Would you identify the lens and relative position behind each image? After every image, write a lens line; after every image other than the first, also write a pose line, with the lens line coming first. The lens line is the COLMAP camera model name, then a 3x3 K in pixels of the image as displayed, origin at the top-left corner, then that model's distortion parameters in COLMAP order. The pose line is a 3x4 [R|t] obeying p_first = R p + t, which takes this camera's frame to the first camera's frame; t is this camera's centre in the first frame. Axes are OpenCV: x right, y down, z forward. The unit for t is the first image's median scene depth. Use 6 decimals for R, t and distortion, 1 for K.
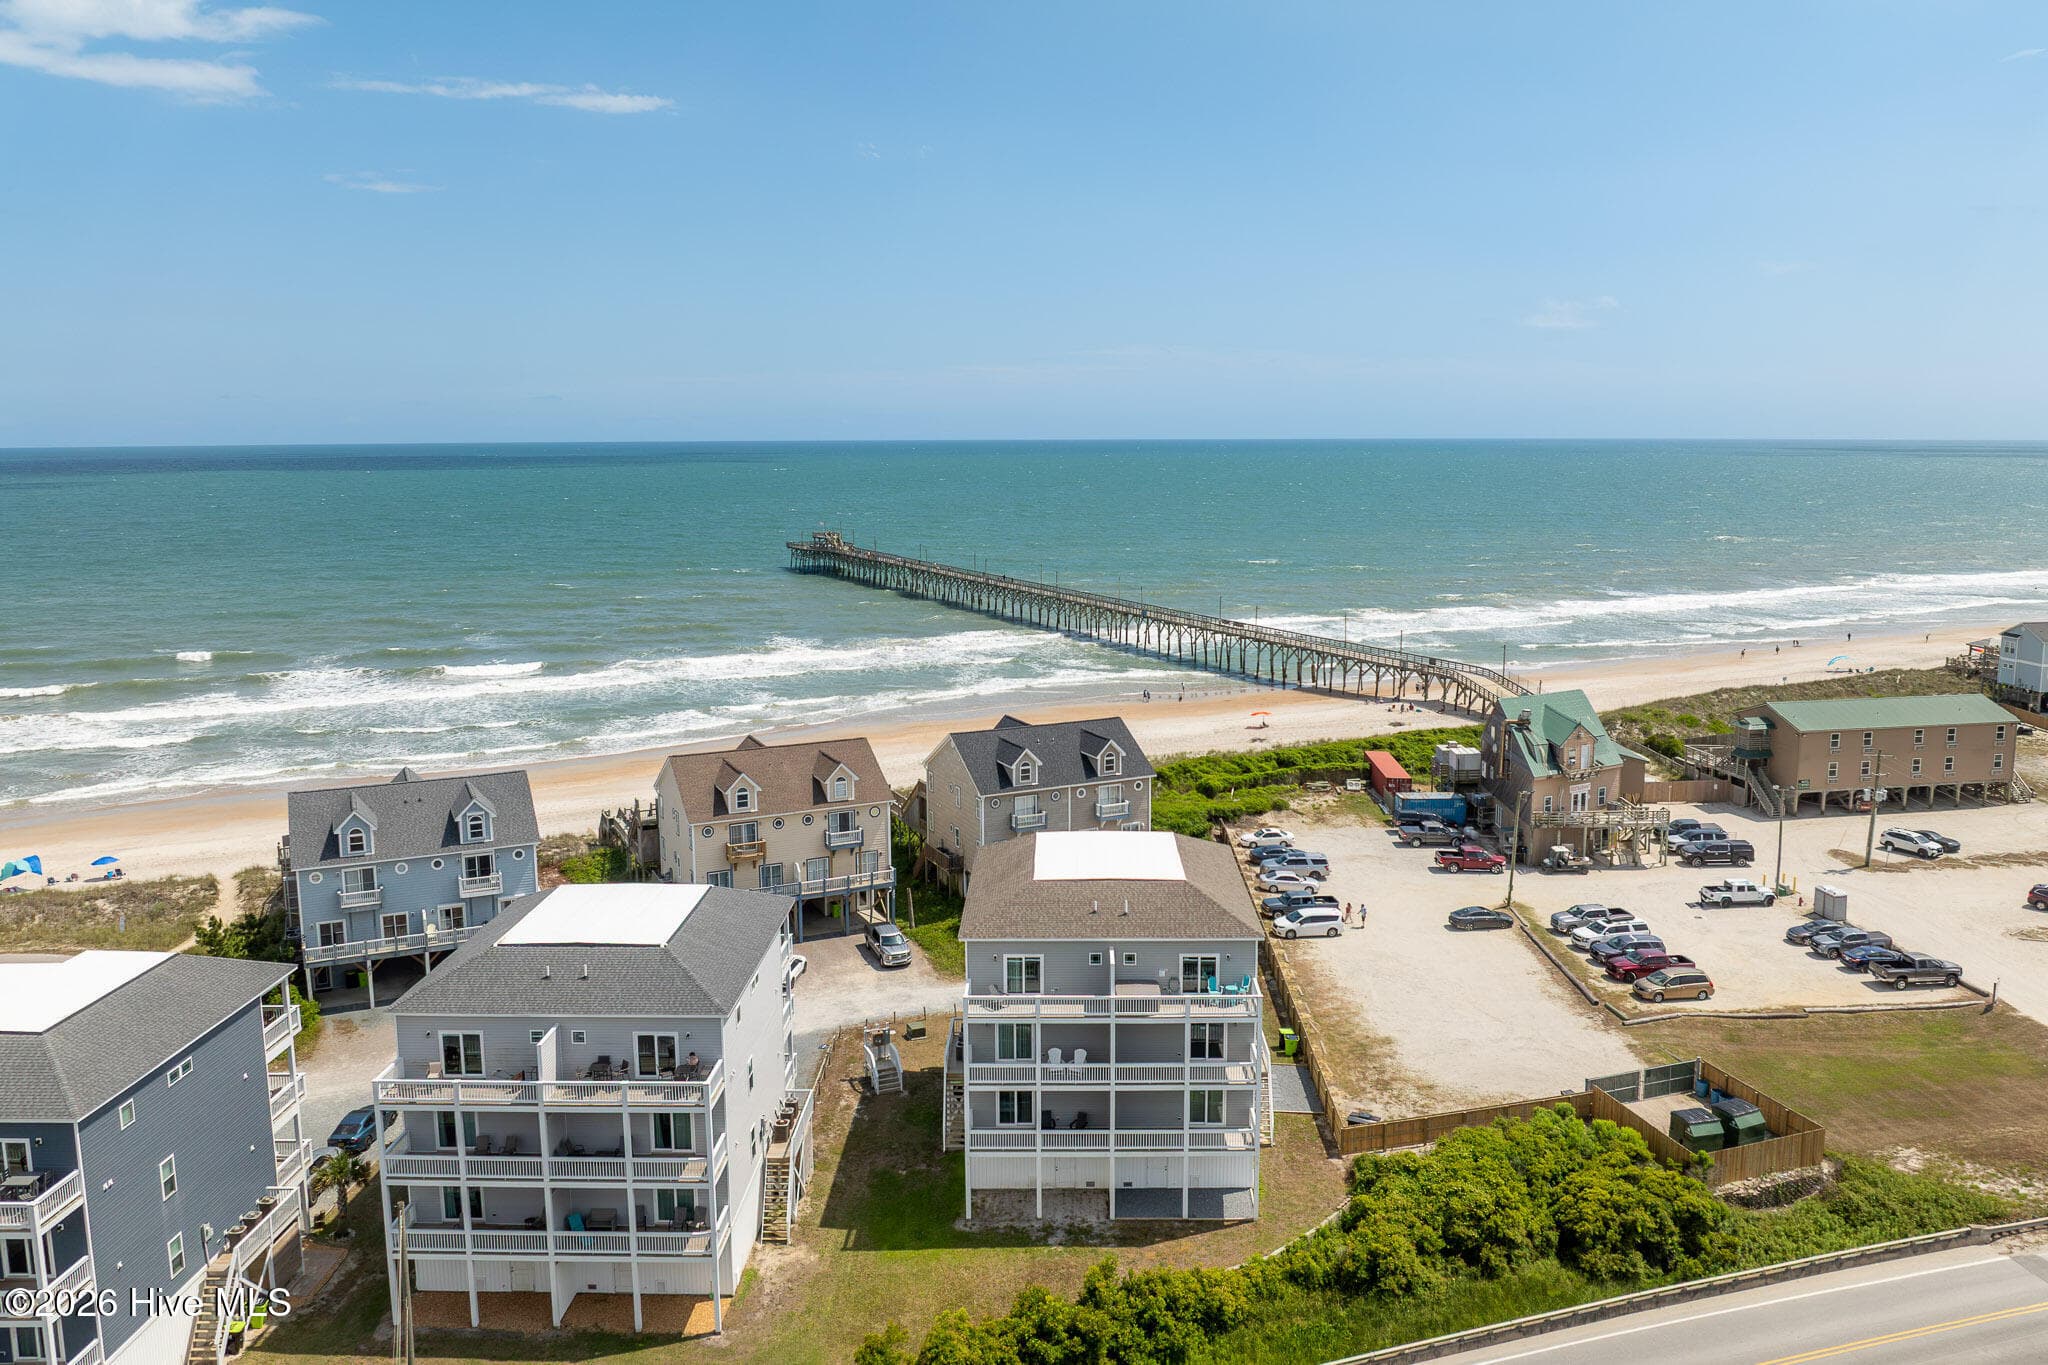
lens RADIAL K [[1520.2, 0, 1060.7], [0, 1520.2, 650.0], [0, 0, 1]] dist [-0.017619, -0.026413]
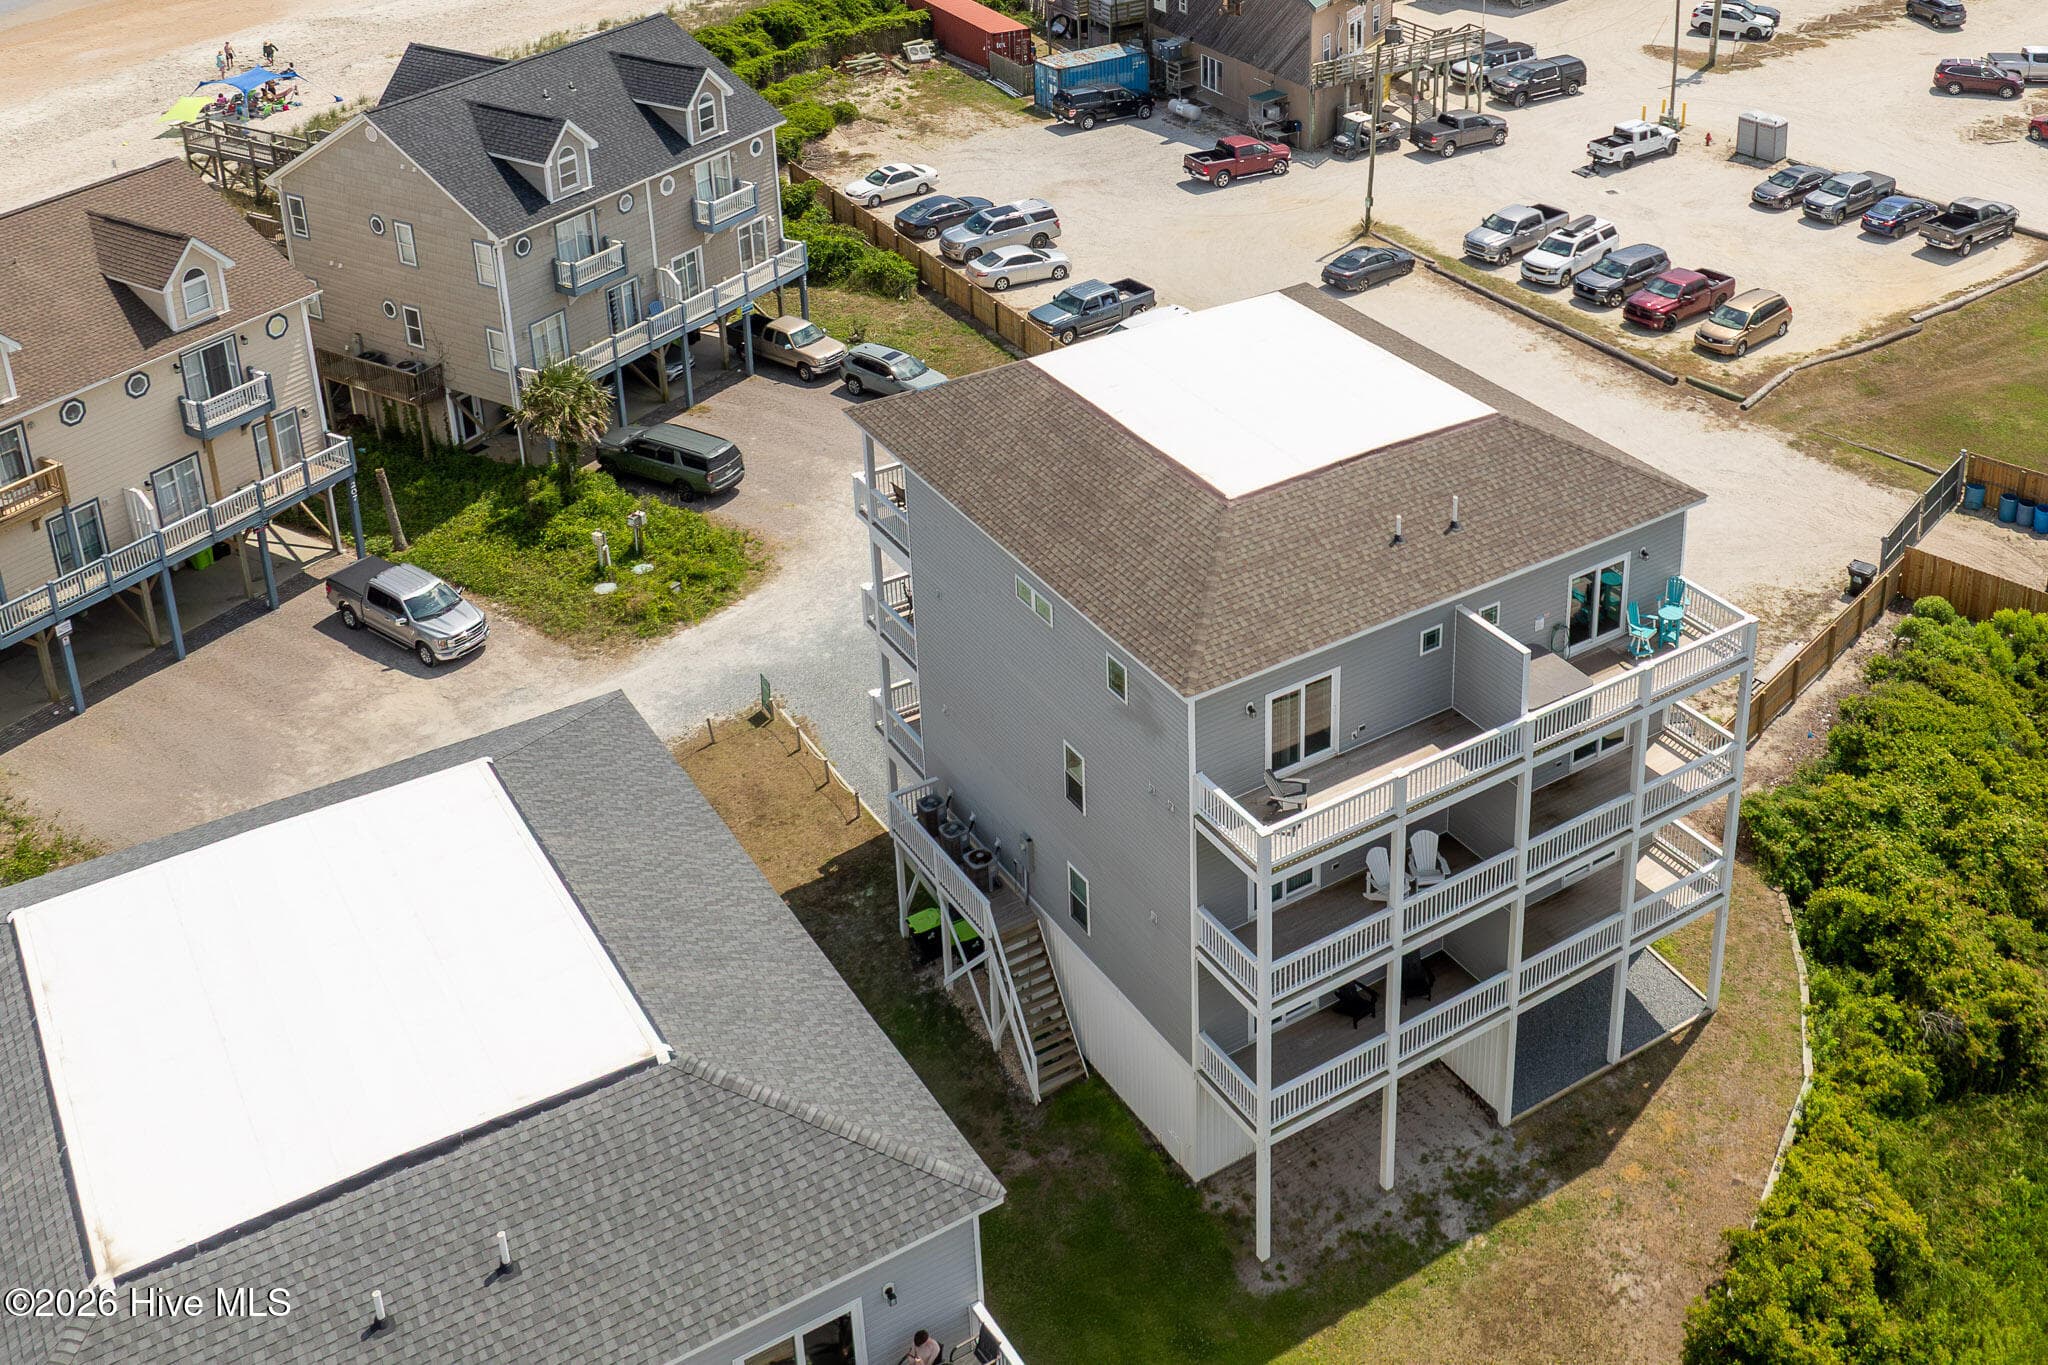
lens RADIAL K [[2161.4, 0, 1247.6], [0, 2161.4, 278.7], [0, 0, 1]] dist [-0.038553, 0.000000]
pose [[0.817622, -0.213927, 0.534537, -0.318243], [0.079787, 0.961551, 0.262781, -0.066588], [-0.570200, -0.172206, 0.803254, 0.503684]]
